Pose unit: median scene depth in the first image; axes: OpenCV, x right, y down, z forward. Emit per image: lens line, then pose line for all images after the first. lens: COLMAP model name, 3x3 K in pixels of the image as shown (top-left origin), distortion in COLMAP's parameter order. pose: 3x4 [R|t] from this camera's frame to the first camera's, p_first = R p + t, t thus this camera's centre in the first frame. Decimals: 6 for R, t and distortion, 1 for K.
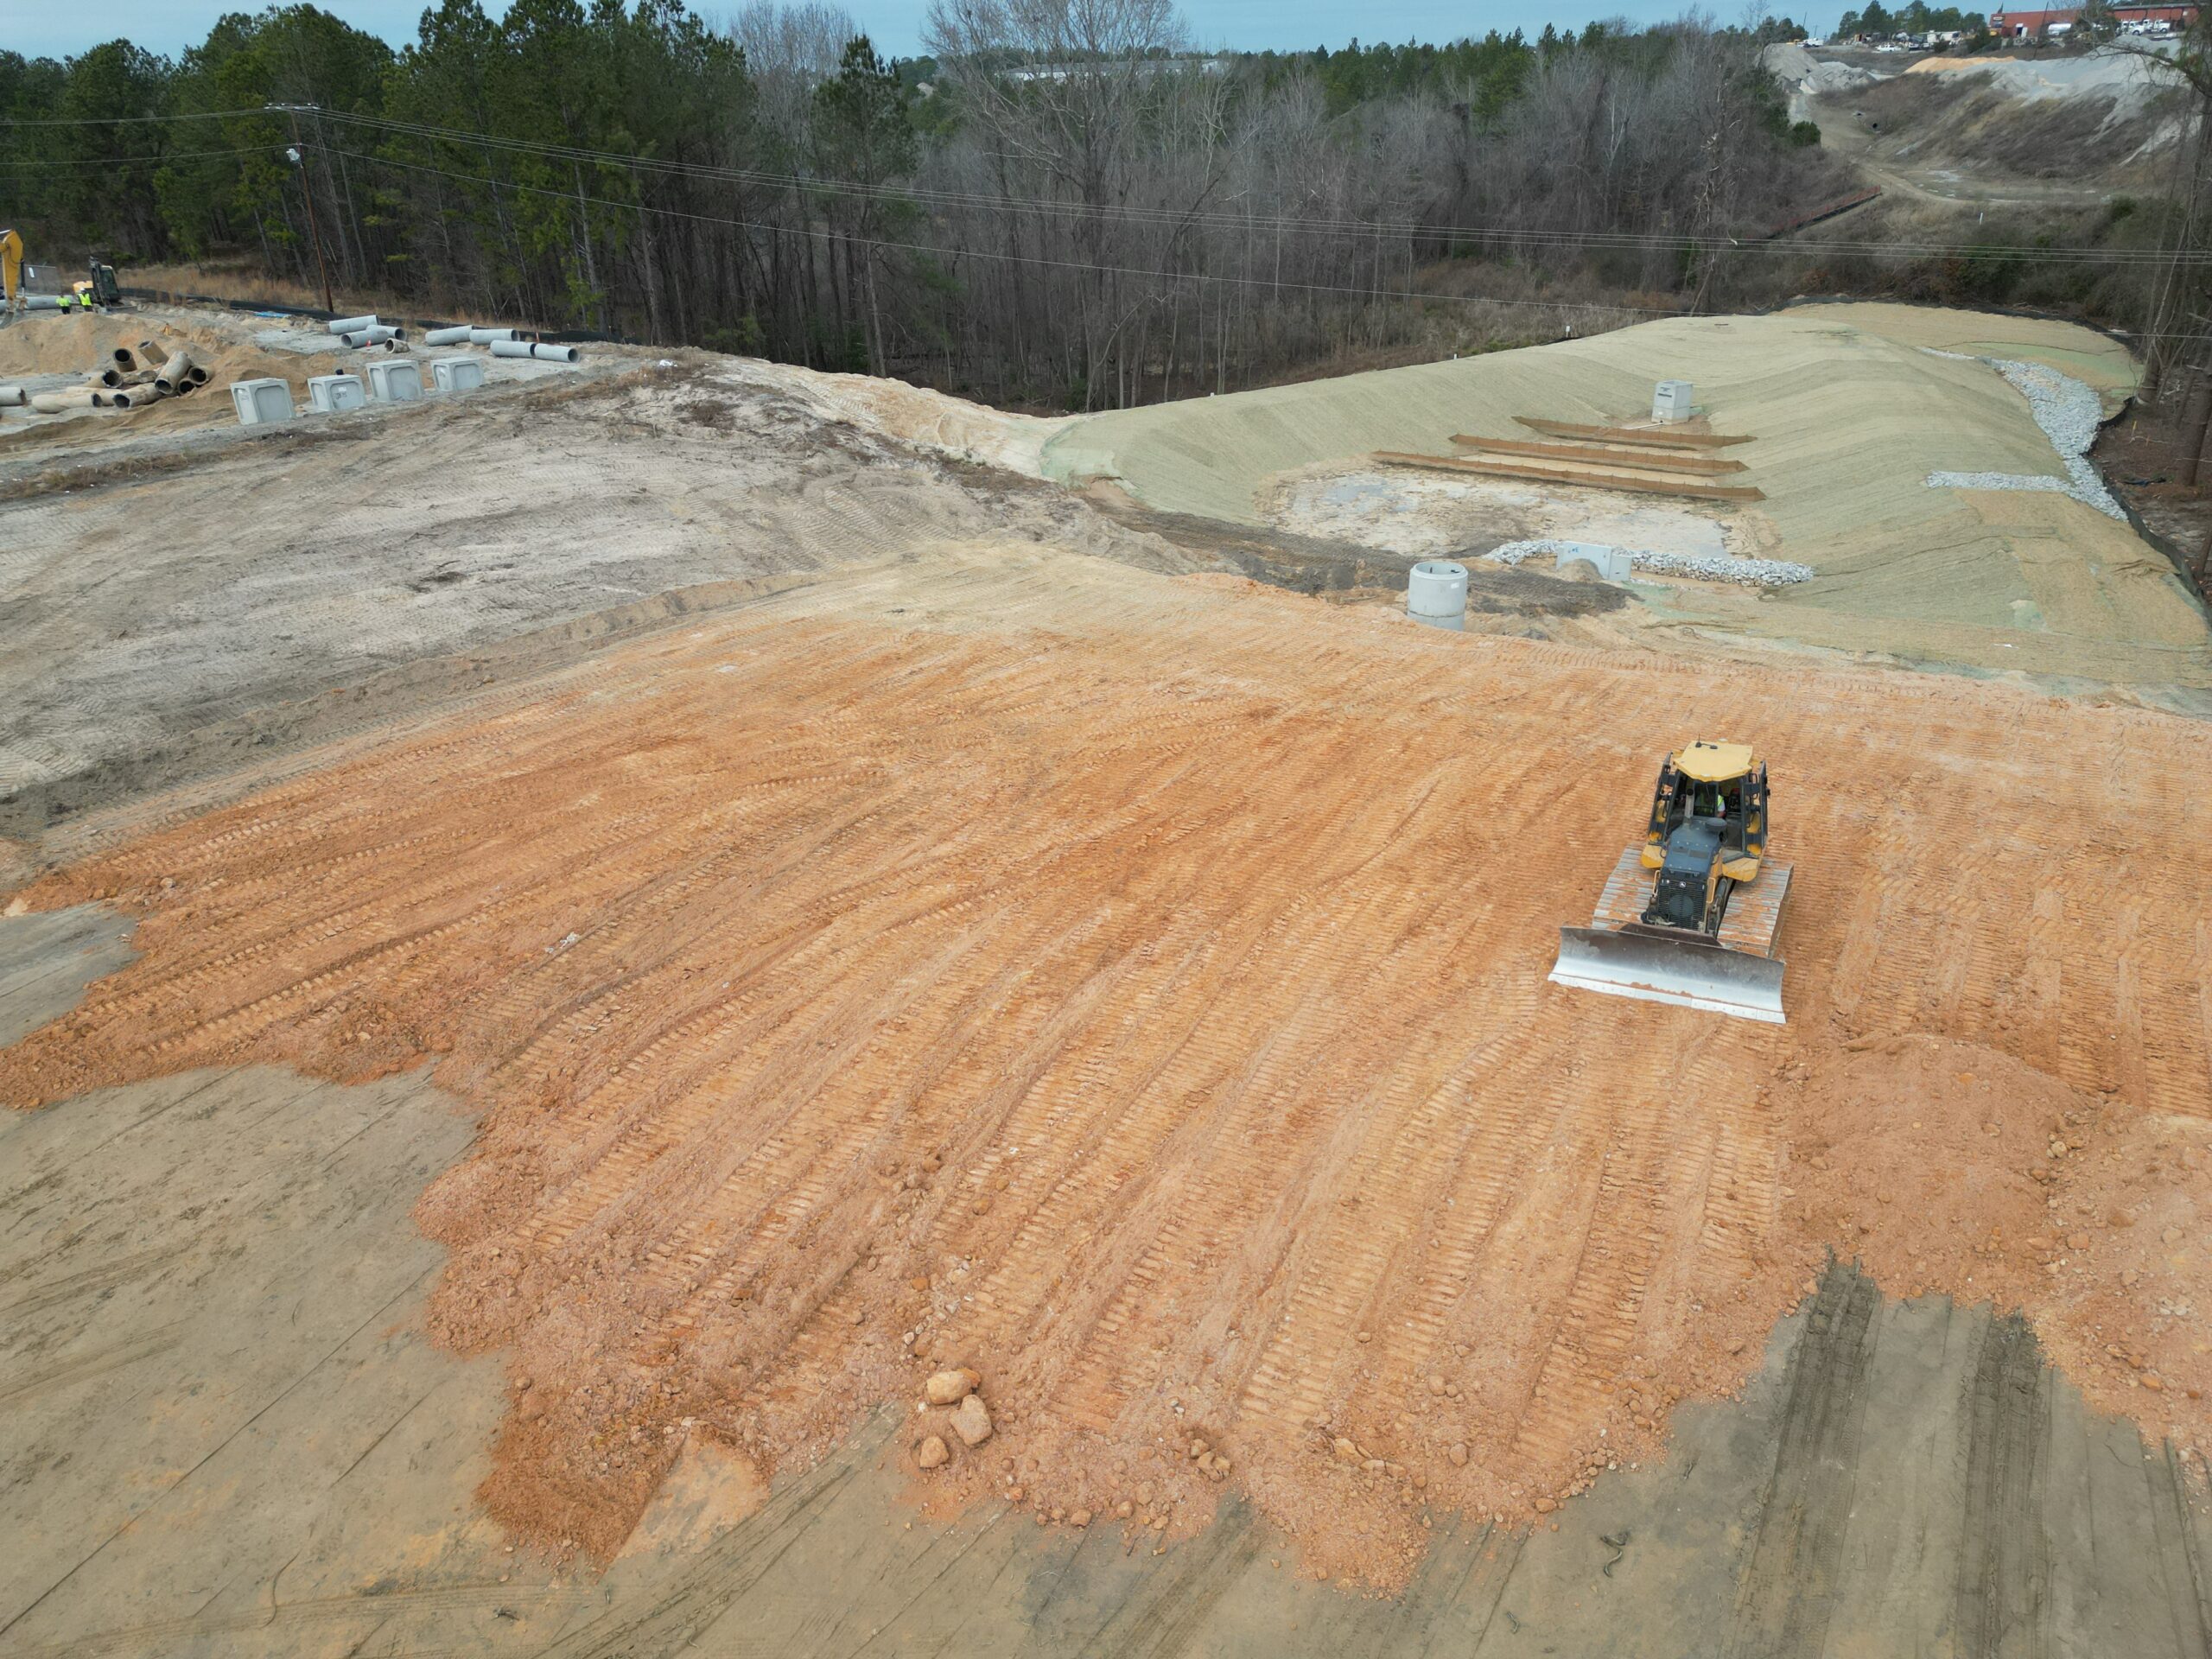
lens RADIAL K [[1554.1, 0, 1107.0], [0, 1554.1, 831.9], [0, 0, 1]] dist [0.066618, -0.050087]
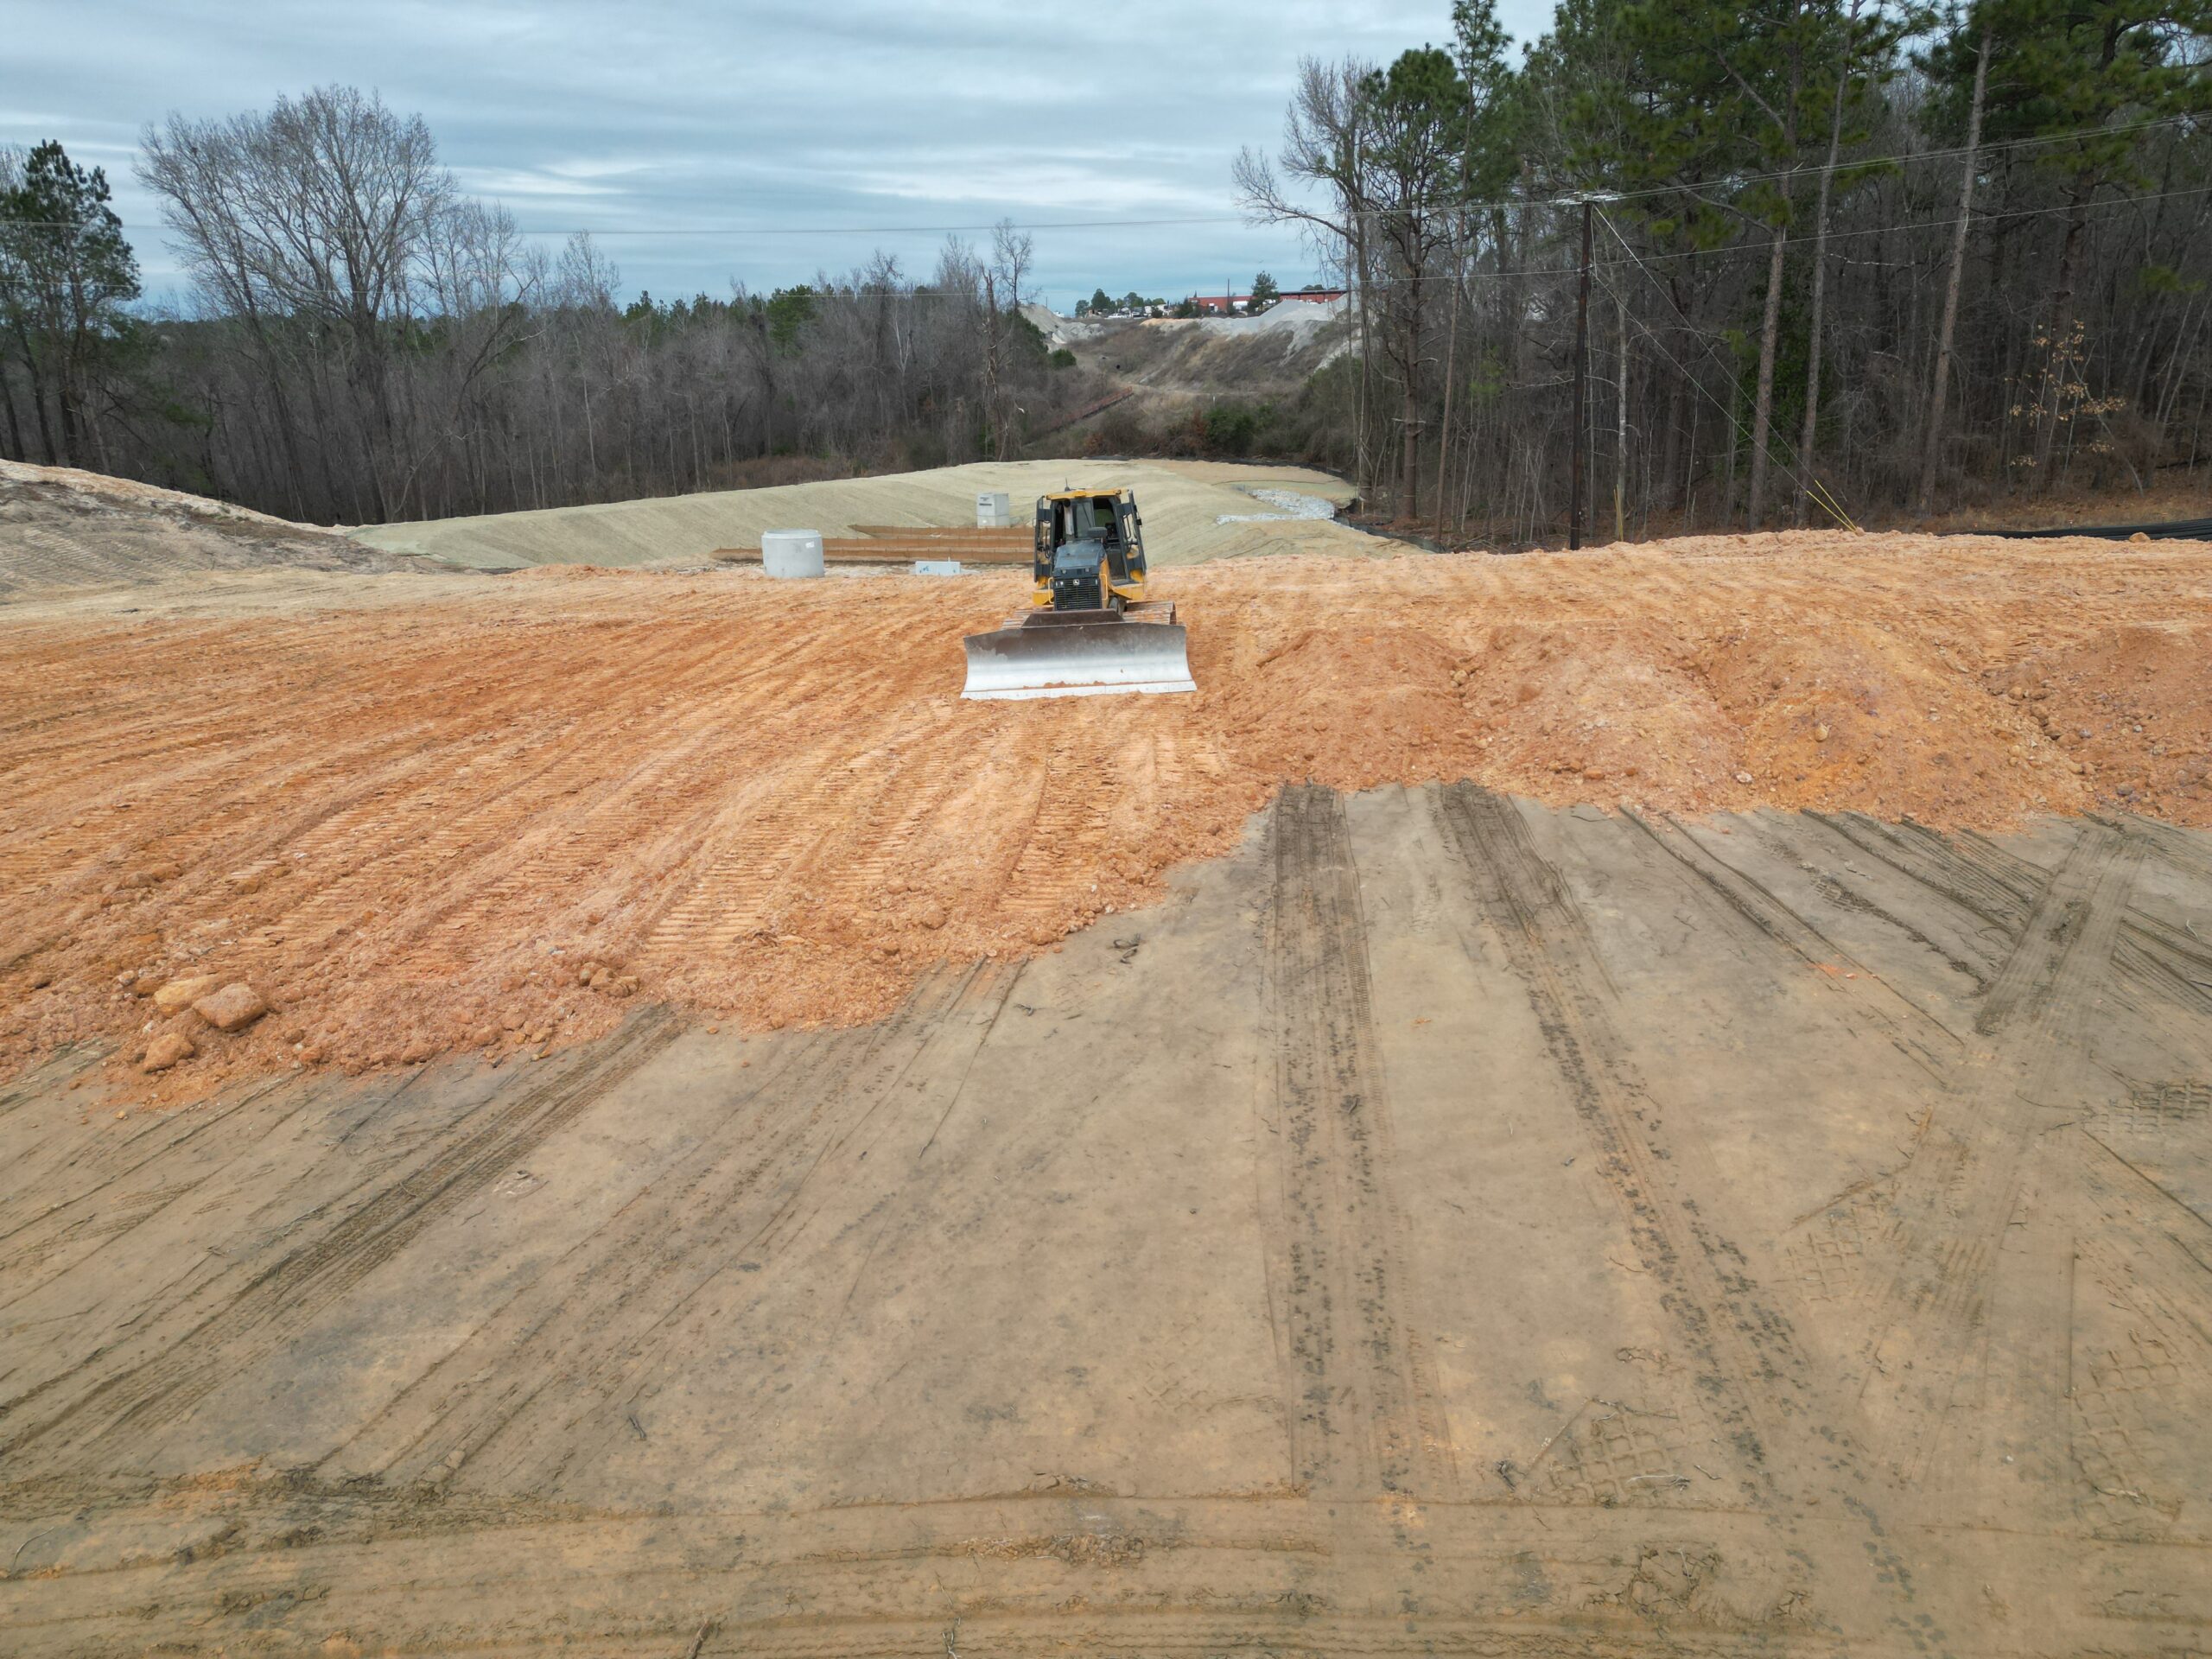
lens RADIAL K [[1554.1, 0, 1114.1], [0, 1554.1, 830.7], [0, 0, 1]] dist [0.066618, -0.050087]
pose [[0.915340, -0.112551, 0.386633, 0.004862], [0.172840, 0.977014, -0.124777, 0.313984], [-0.363703, 0.181039, 0.913753, 0.158481]]
